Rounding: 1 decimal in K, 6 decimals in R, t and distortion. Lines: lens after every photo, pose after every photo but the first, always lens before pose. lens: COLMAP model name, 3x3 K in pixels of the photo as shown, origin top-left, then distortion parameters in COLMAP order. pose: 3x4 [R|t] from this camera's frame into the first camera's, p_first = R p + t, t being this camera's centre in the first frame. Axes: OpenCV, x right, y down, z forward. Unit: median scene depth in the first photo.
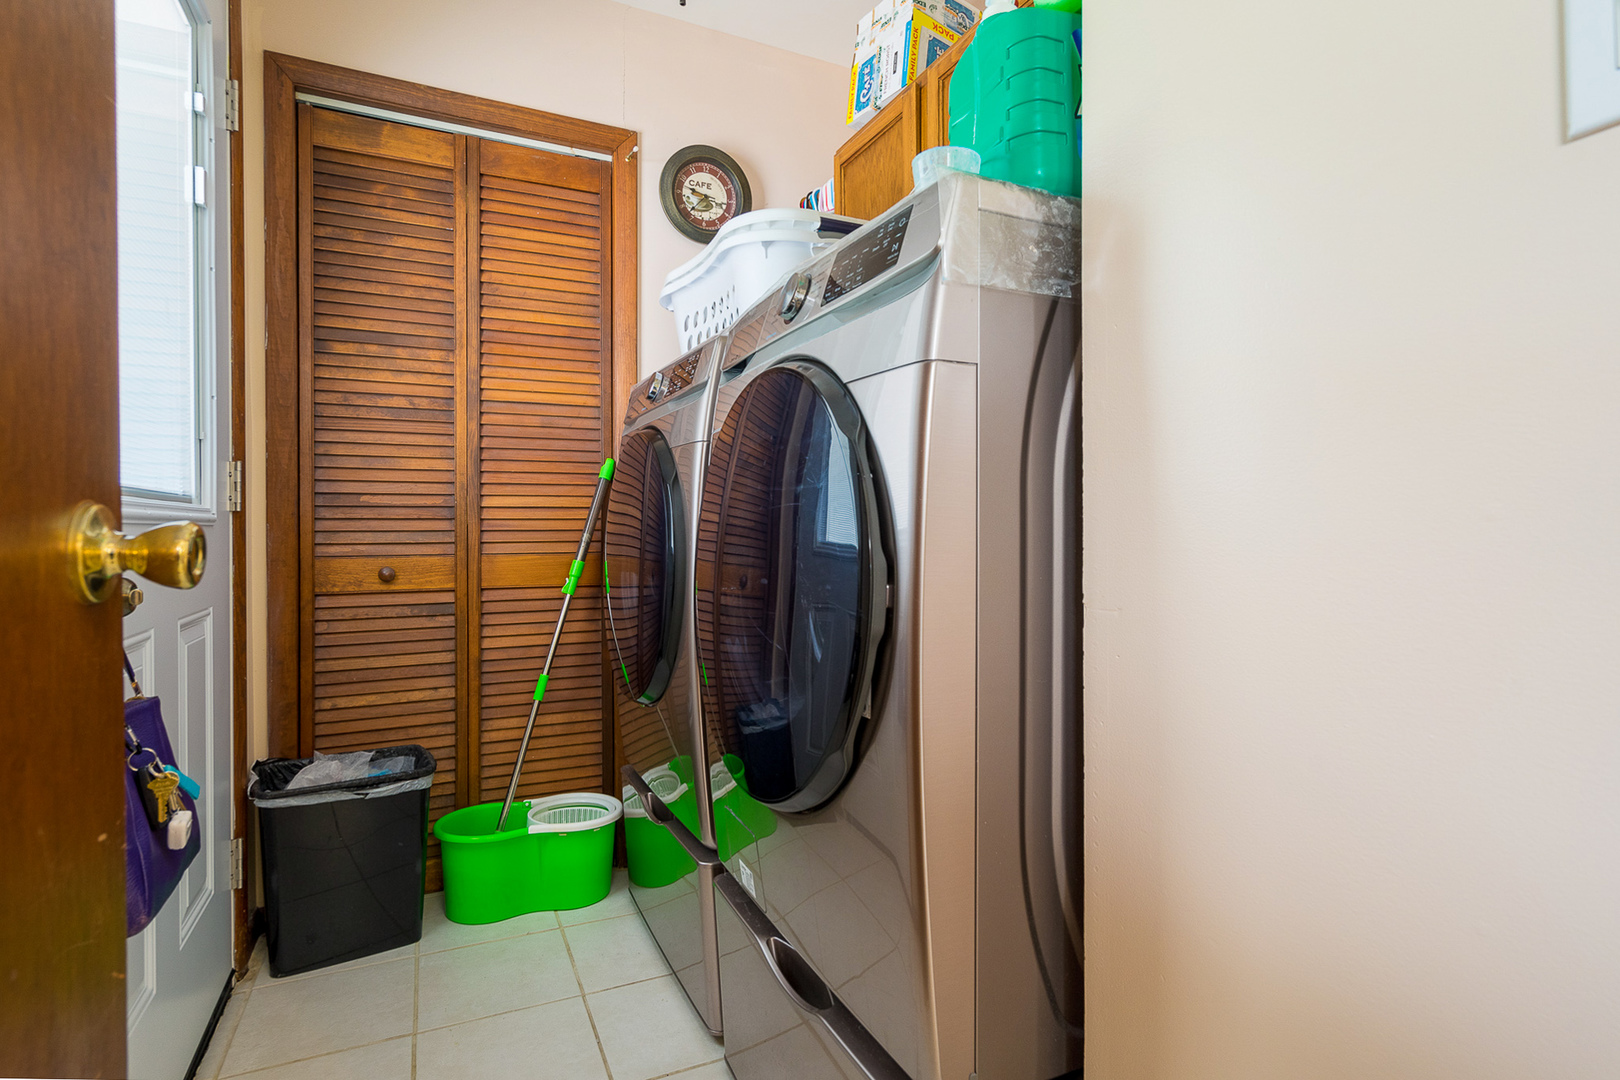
lens RADIAL K [[771.1, 0, 779.0], [0, 771.1, 518.5], [0, 0, 1]] dist [0.003620, -0.001268]
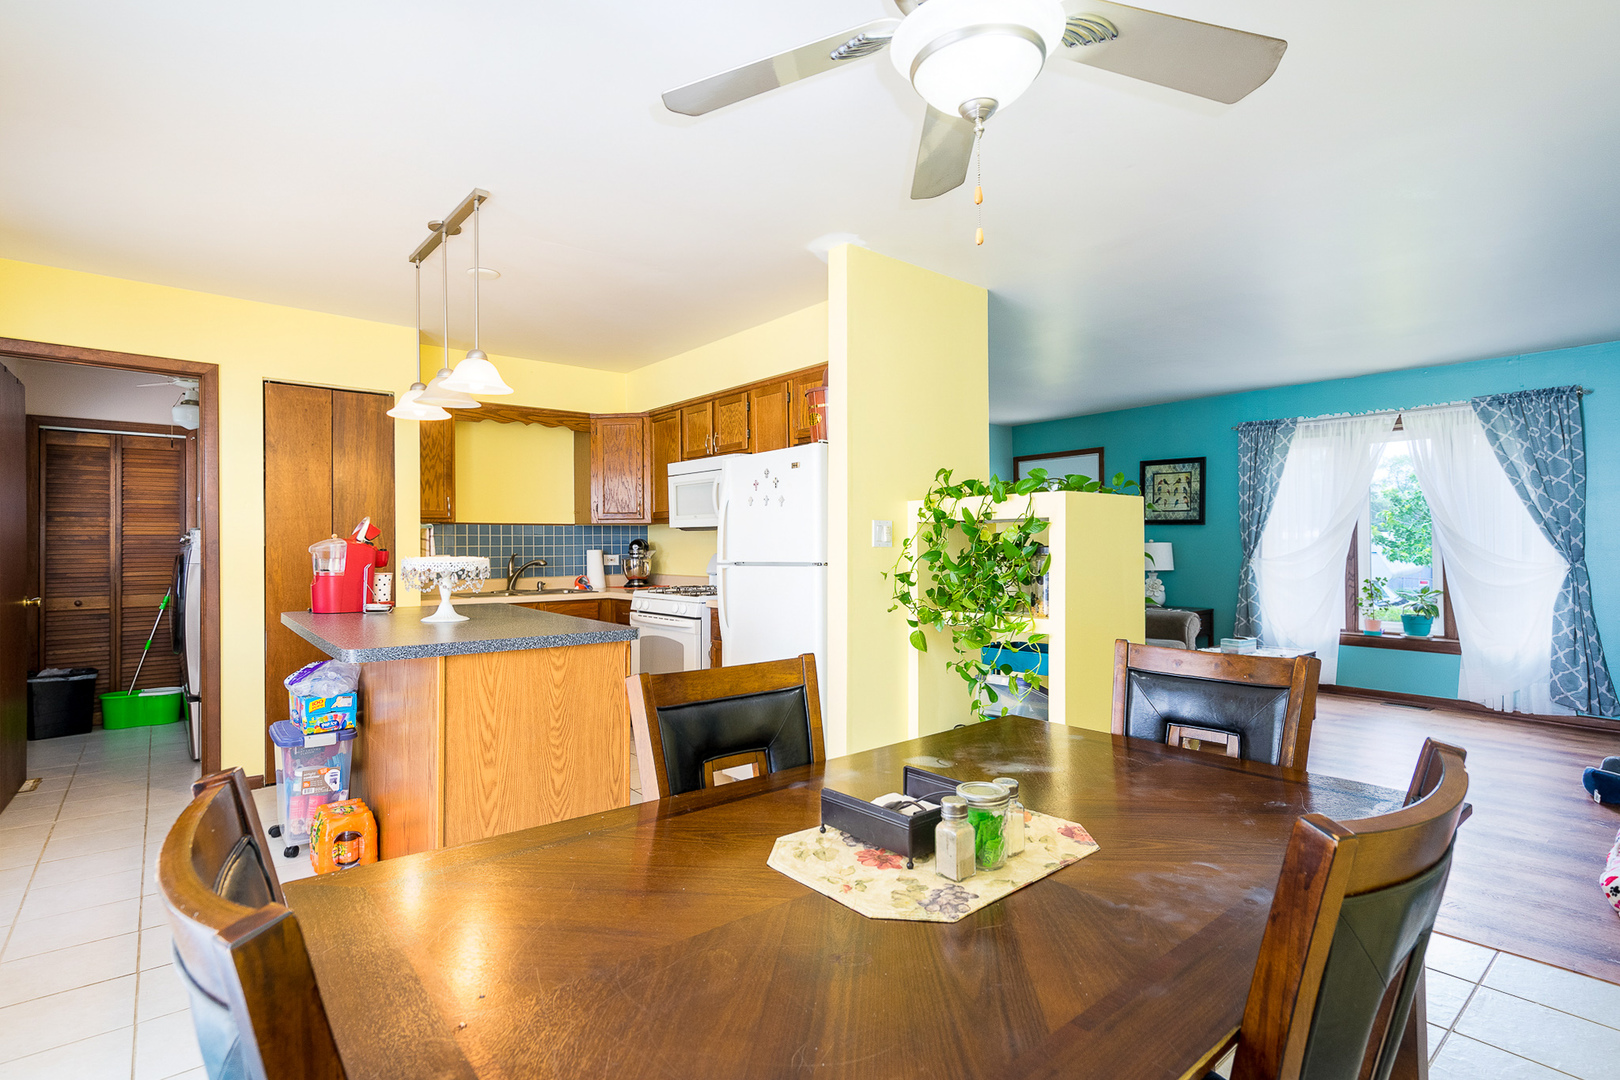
lens RADIAL K [[771.1, 0, 776.3], [0, 771.1, 536.7], [0, 0, 1]] dist [0.003620, -0.001268]
pose [[0.971949, 0.001741, 0.235187, 1.164981], [-0.001021, 0.999994, -0.003180, -0.146777], [-0.235191, 0.002850, 0.971945, -2.087201]]
